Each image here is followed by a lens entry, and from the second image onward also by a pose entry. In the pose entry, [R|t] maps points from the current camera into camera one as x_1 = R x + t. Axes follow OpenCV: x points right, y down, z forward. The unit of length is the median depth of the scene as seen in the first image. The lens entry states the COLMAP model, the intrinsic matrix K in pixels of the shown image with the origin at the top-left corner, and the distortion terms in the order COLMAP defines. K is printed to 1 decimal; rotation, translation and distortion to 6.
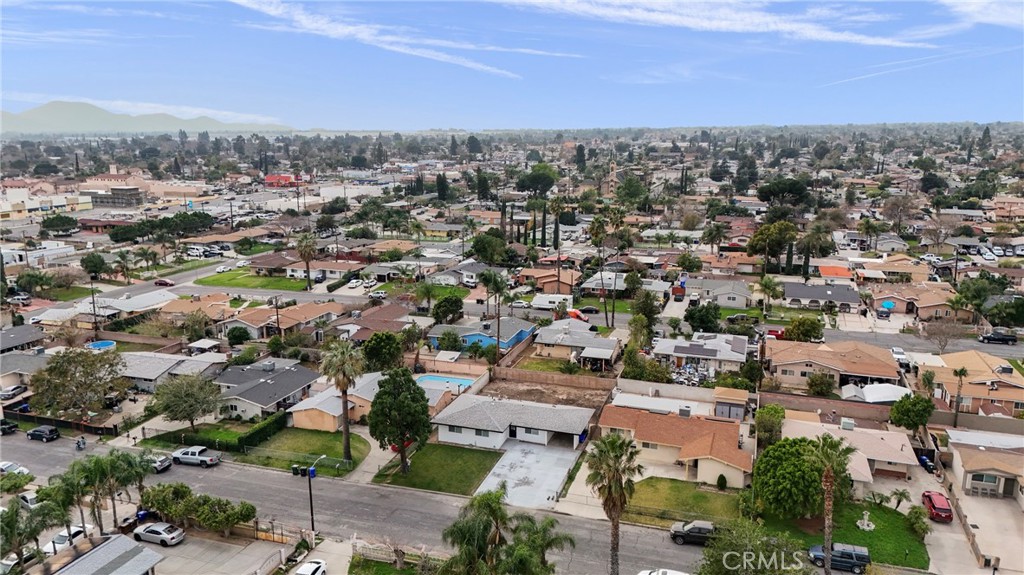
lens RADIAL K [[749.2, 0, 512.0], [0, 749.2, 287.5], [0, 0, 1]] dist [0.106175, -0.140451]
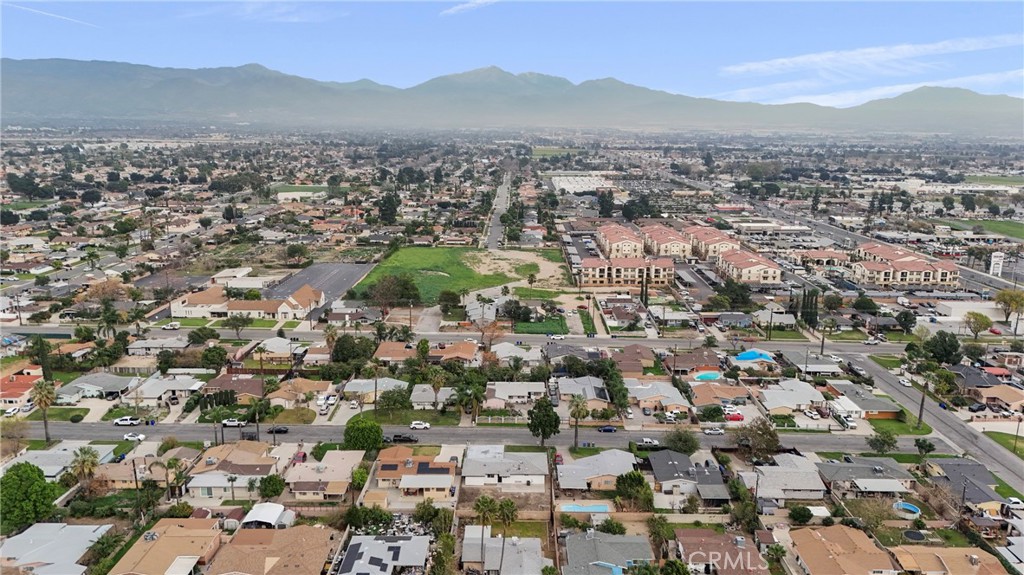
lens RADIAL K [[749.2, 0, 512.0], [0, 749.2, 287.5], [0, 0, 1]] dist [0.106175, -0.140451]
pose [[-0.950368, 0.063441, -0.304592, 0.397243], [-0.070634, 0.909434, 0.409806, -0.734103], [0.303005, 0.410981, -0.859816, 1.878760]]
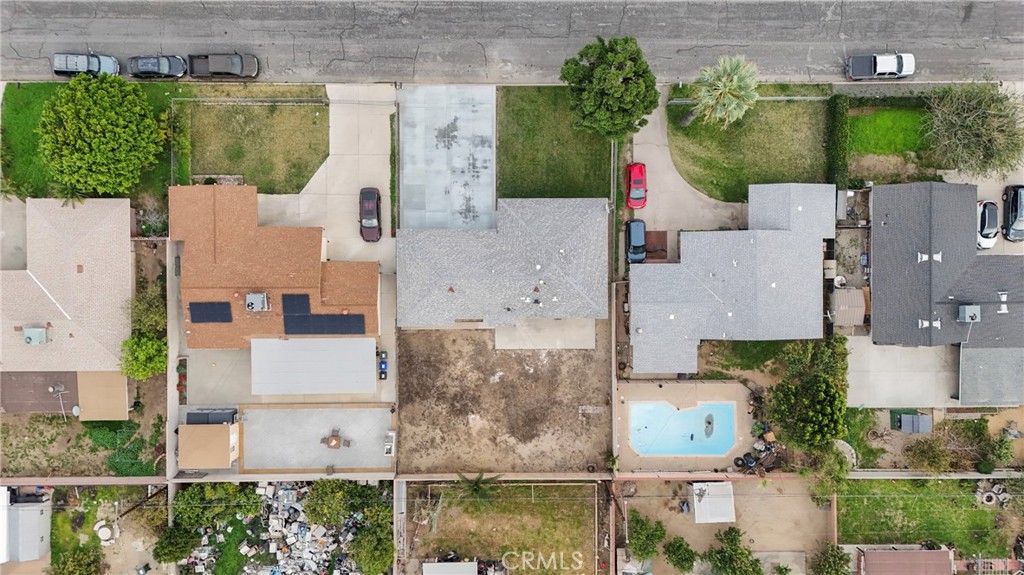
lens RADIAL K [[749.2, 0, 512.0], [0, 749.2, 287.5], [0, 0, 1]] dist [0.106175, -0.140451]
pose [[-0.946769, 0.321862, -0.005717, 0.005264], [-0.075152, -0.203723, 0.976140, -0.408812], [0.313018, 0.924609, 0.217067, 0.704312]]
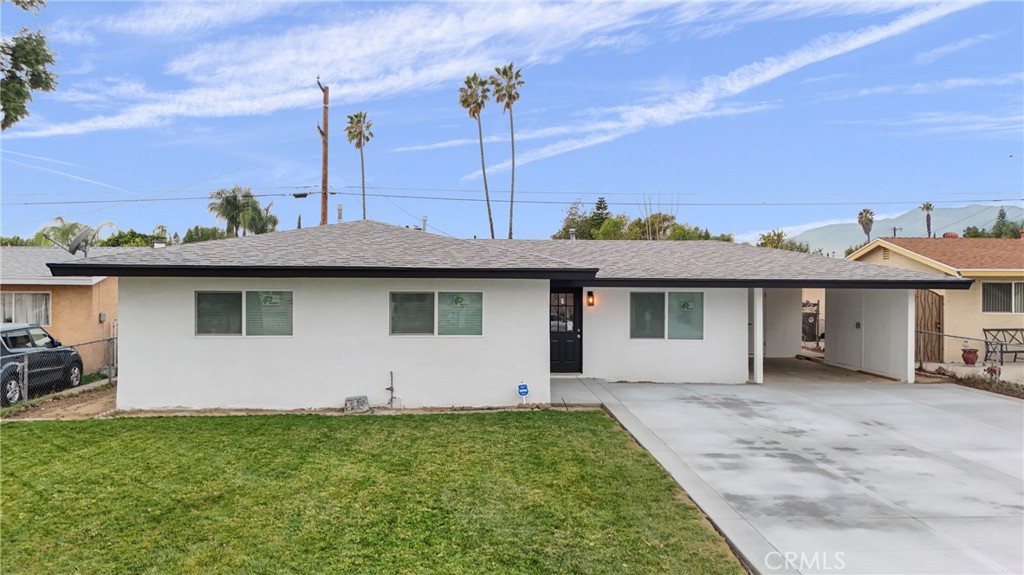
lens RADIAL K [[749.2, 0, 512.0], [0, 749.2, 287.5], [0, 0, 1]] dist [0.106175, -0.140451]
pose [[0.925838, 0.002833, 0.377909, -0.065639], [0.074624, 0.978913, -0.190161, 0.170164], [-0.370479, 0.204259, 0.906103, 0.660424]]
